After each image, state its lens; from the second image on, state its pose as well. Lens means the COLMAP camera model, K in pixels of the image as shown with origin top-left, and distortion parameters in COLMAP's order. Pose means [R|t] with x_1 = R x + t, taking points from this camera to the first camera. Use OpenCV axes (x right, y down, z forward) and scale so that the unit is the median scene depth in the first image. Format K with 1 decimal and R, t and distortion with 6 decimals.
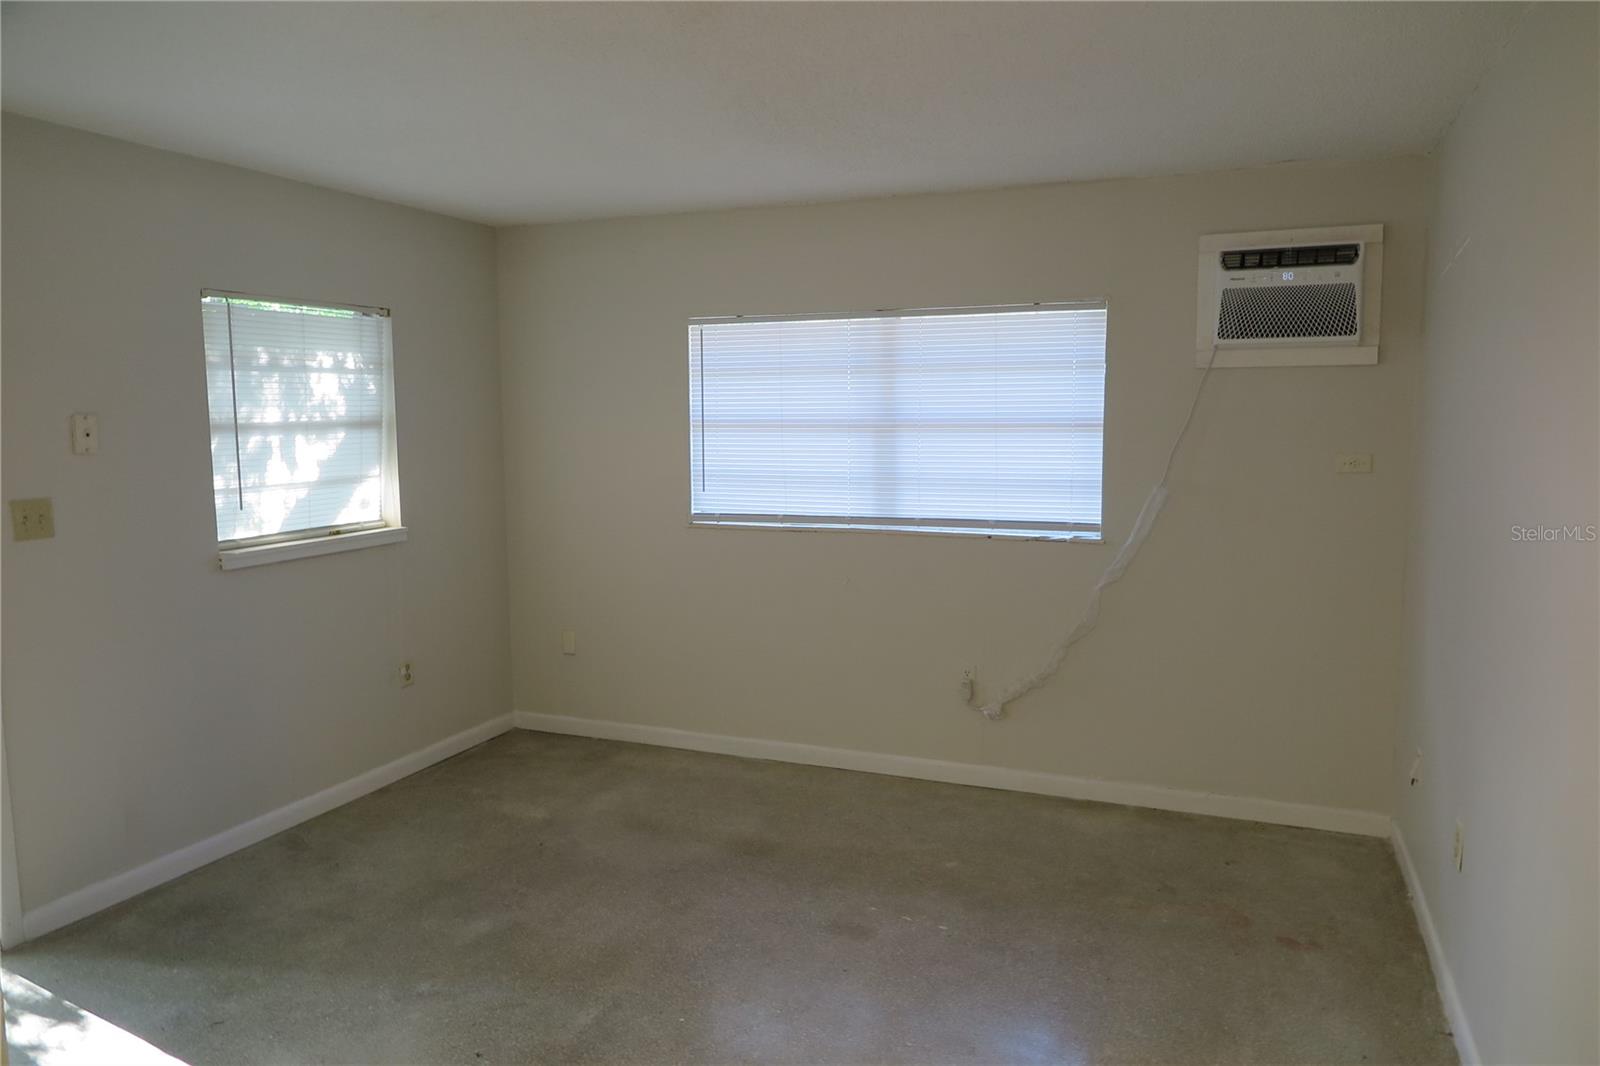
lens RADIAL K [[1109.4, 0, 801.6], [0, 1109.4, 518.8], [0, 0, 1]] dist [0.009457, 0.003788]
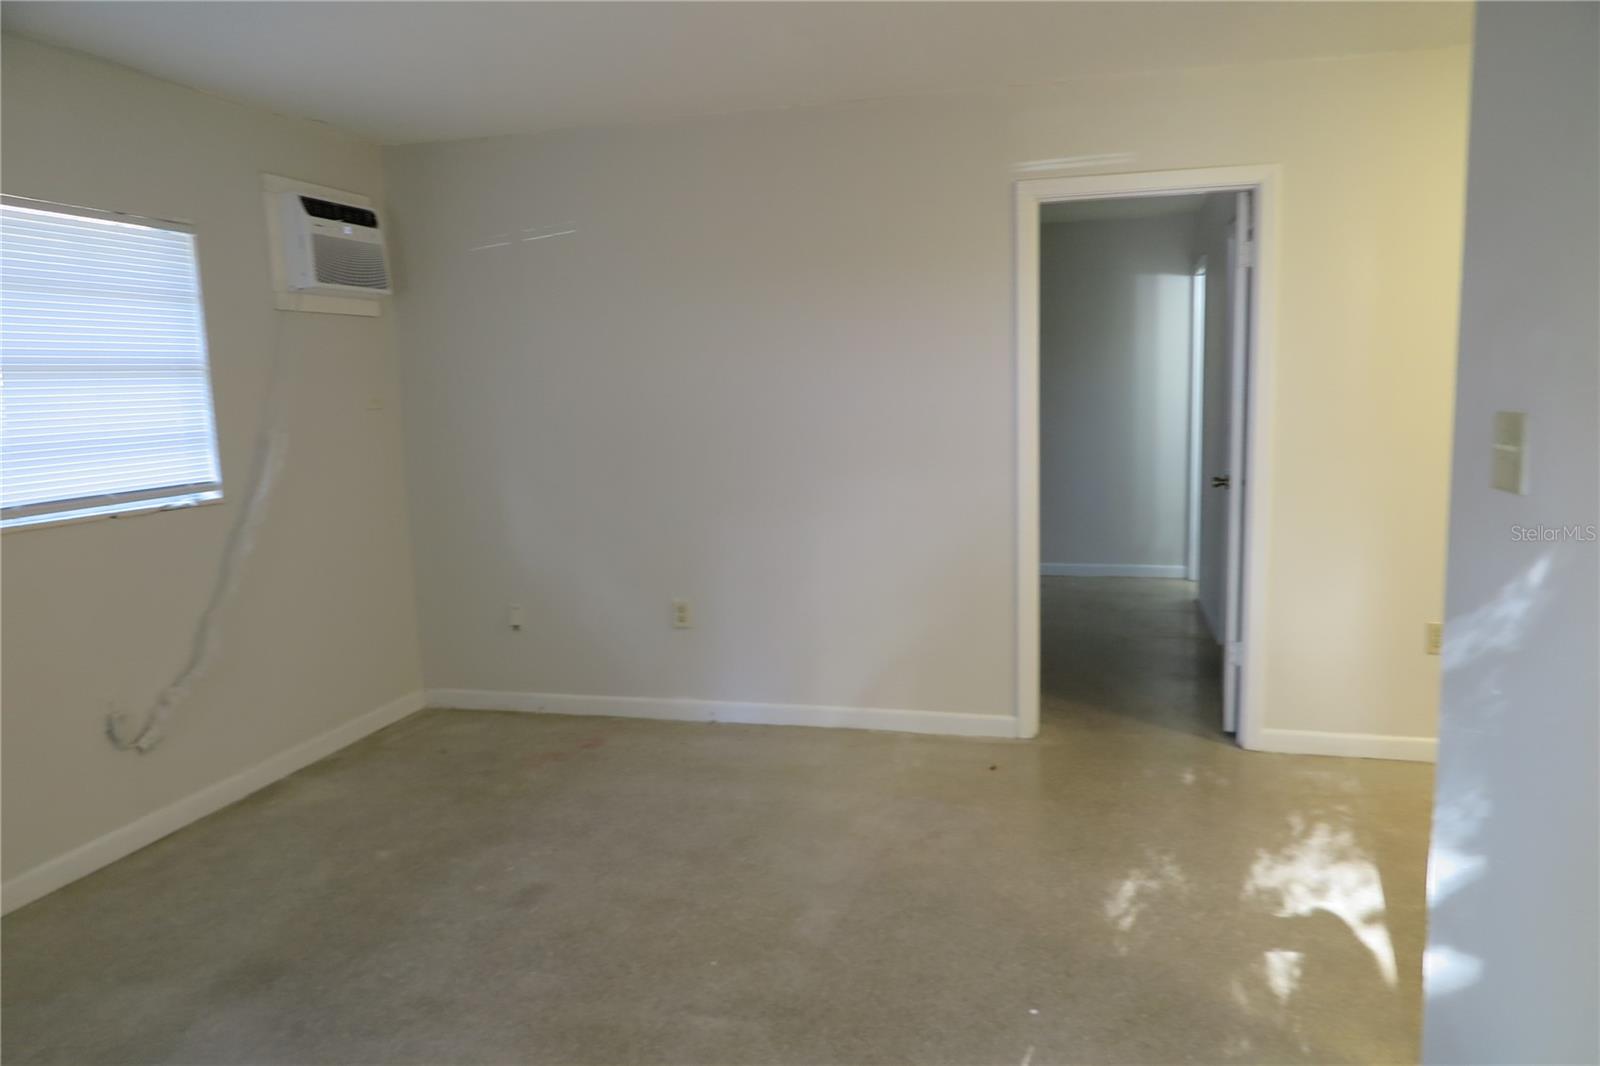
lens RADIAL K [[1108.4, 0, 801.2], [0, 1108.4, 524.8], [0, 0, 1]] dist [-0.001661, 0.006726]
pose [[-0.125479, -0.117008, 0.985172, -0.656444], [0.130364, 0.982466, 0.133290, -0.018338], [-0.983494, 0.145156, -0.108026, 0.643786]]
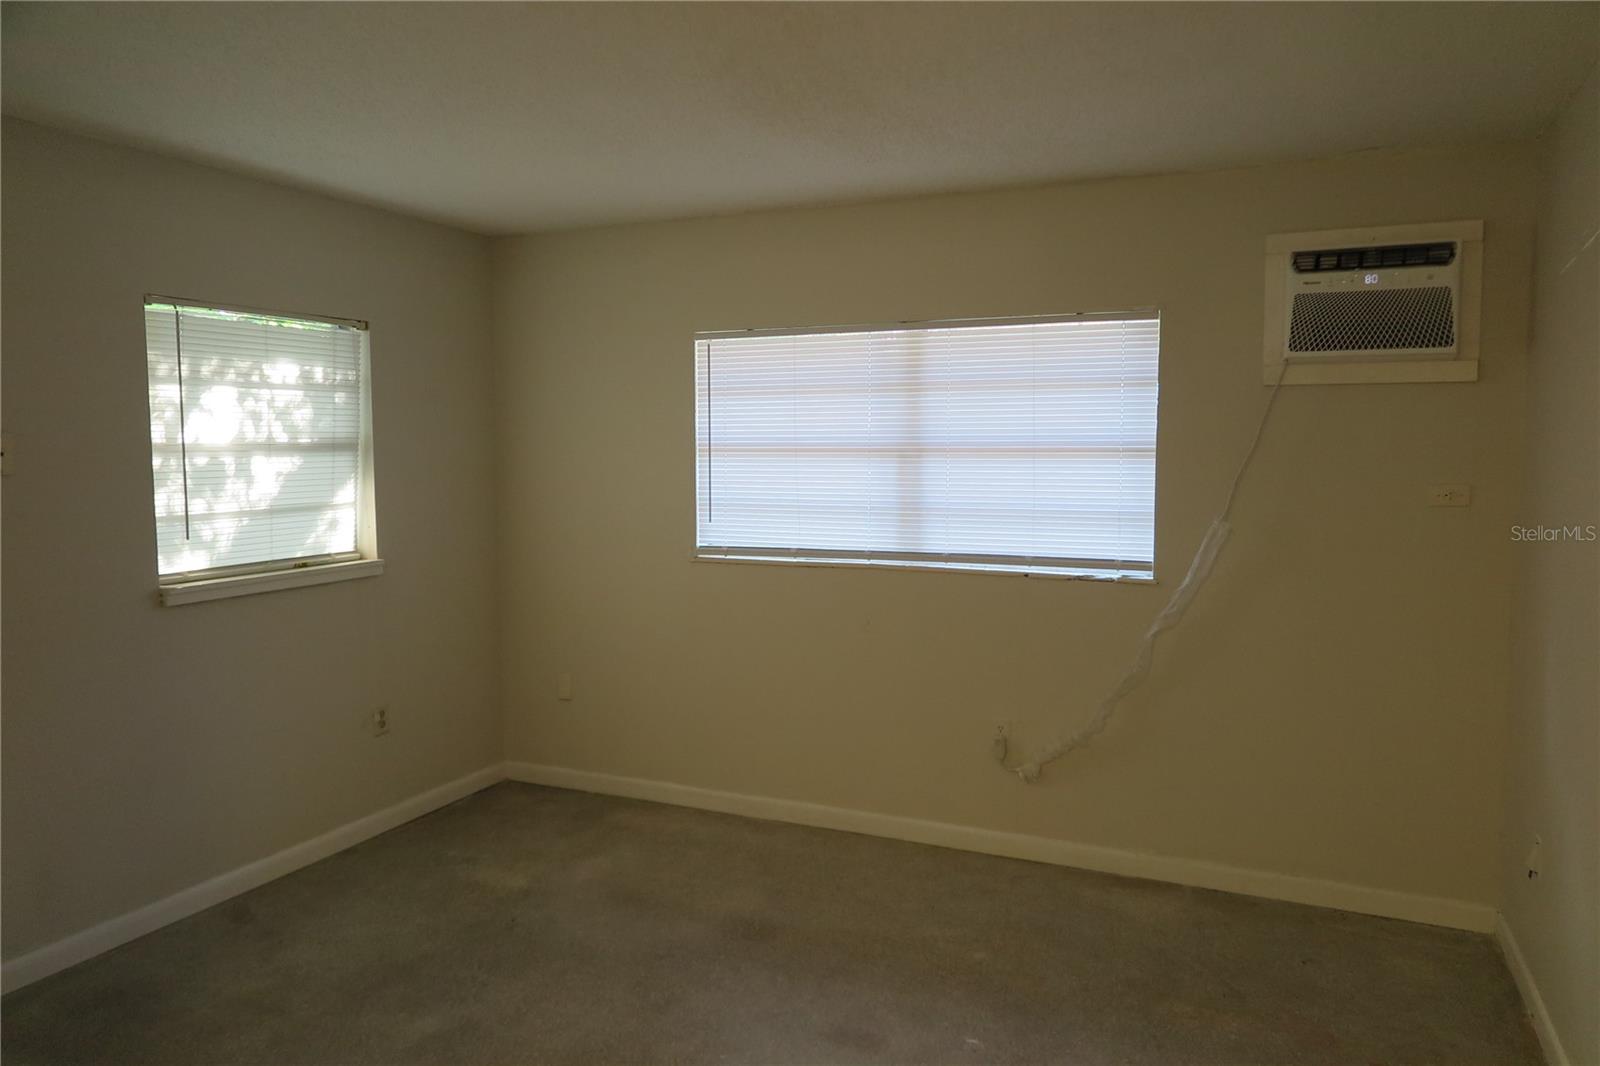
lens RADIAL K [[1108.4, 0, 801.2], [0, 1108.4, 524.8], [0, 0, 1]] dist [-0.001661, 0.006726]
pose [[0.999200, 0.006416, -0.039472, 0.025085], [-0.007280, 0.999736, -0.021800, -0.003833], [0.039321, 0.022070, 0.998983, 0.109463]]
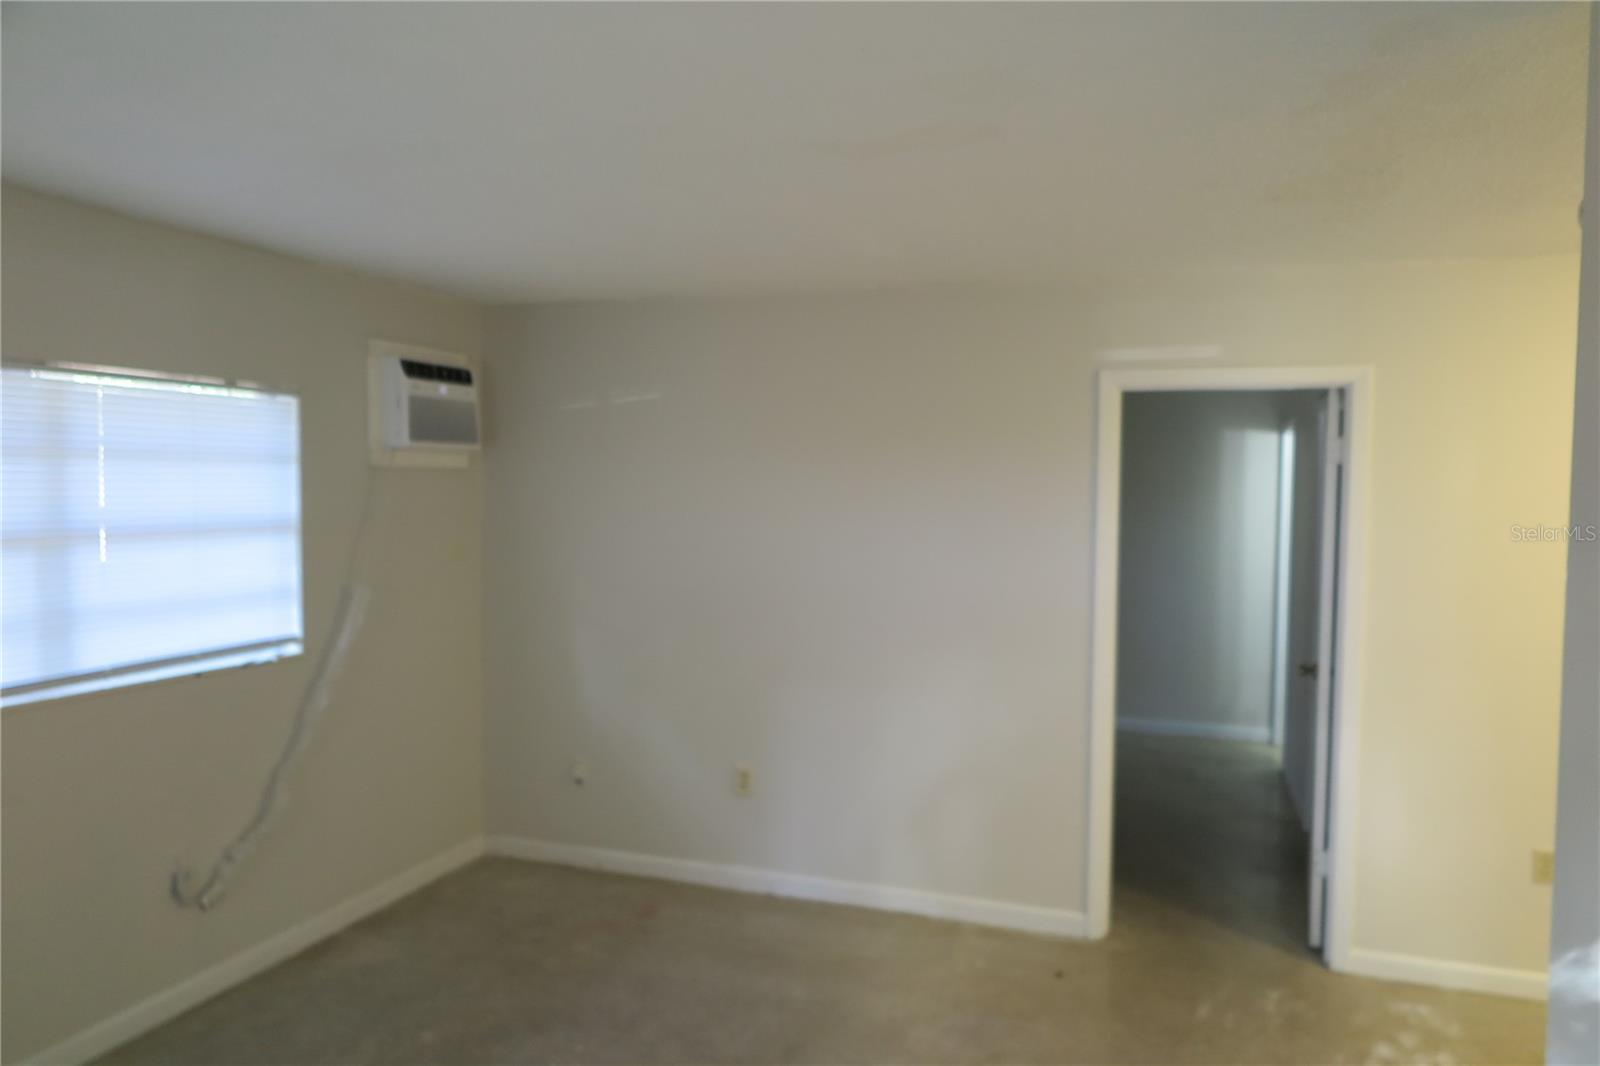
lens RADIAL K [[1108.4, 0, 801.2], [0, 1108.4, 524.8], [0, 0, 1]] dist [-0.001661, 0.006726]
pose [[-0.053980, -0.034776, 0.997936, -0.645635], [0.091559, 0.995011, 0.039626, -0.082688], [-0.994336, 0.093509, -0.050526, 0.631252]]
